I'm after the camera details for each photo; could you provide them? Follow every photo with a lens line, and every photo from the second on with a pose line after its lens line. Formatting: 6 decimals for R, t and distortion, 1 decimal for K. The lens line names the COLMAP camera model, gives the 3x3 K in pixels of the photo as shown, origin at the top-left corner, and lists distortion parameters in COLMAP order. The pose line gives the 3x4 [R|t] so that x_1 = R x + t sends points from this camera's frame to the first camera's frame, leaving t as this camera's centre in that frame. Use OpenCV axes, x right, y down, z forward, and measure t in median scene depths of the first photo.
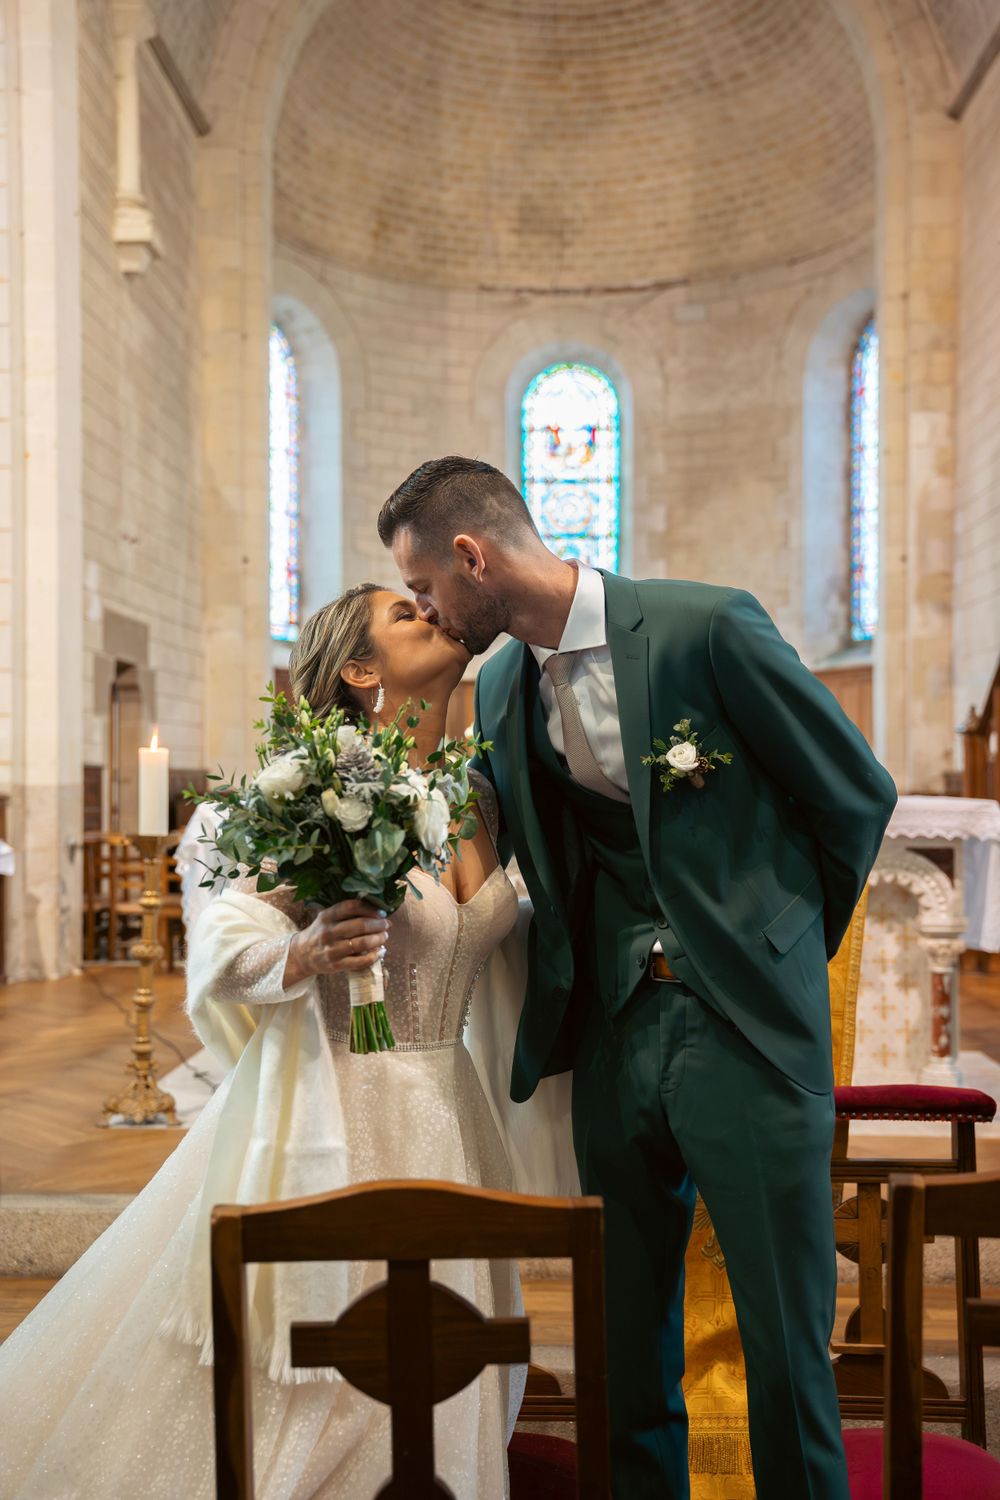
lens RADIAL K [[1614.1, 0, 500.2], [0, 1614.1, 751.5], [0, 0, 1]] dist [0.015298, 0.000000]
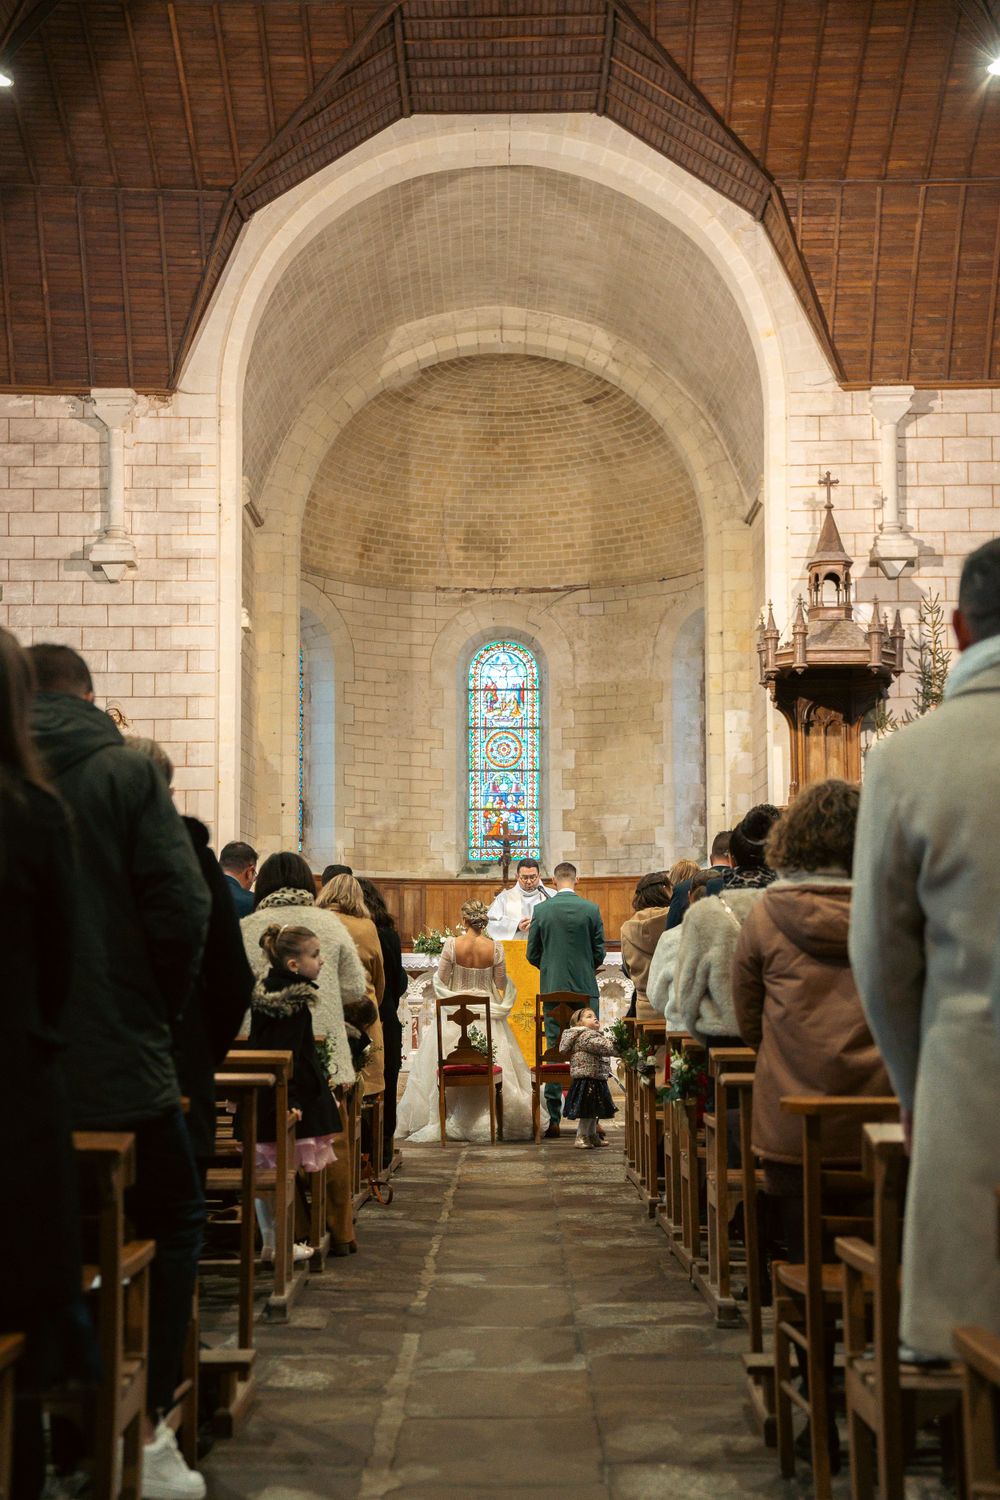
lens RADIAL K [[2361.3, 0, 488.0], [0, 2361.3, 741.9], [0, 0, 1]] dist [0.221446, 0.000000]
pose [[0.999625, -0.000384, 0.027392, -0.024413], [0.002595, 0.996731, -0.080751, 0.000050], [-0.027272, 0.080792, 0.996358, -0.987128]]
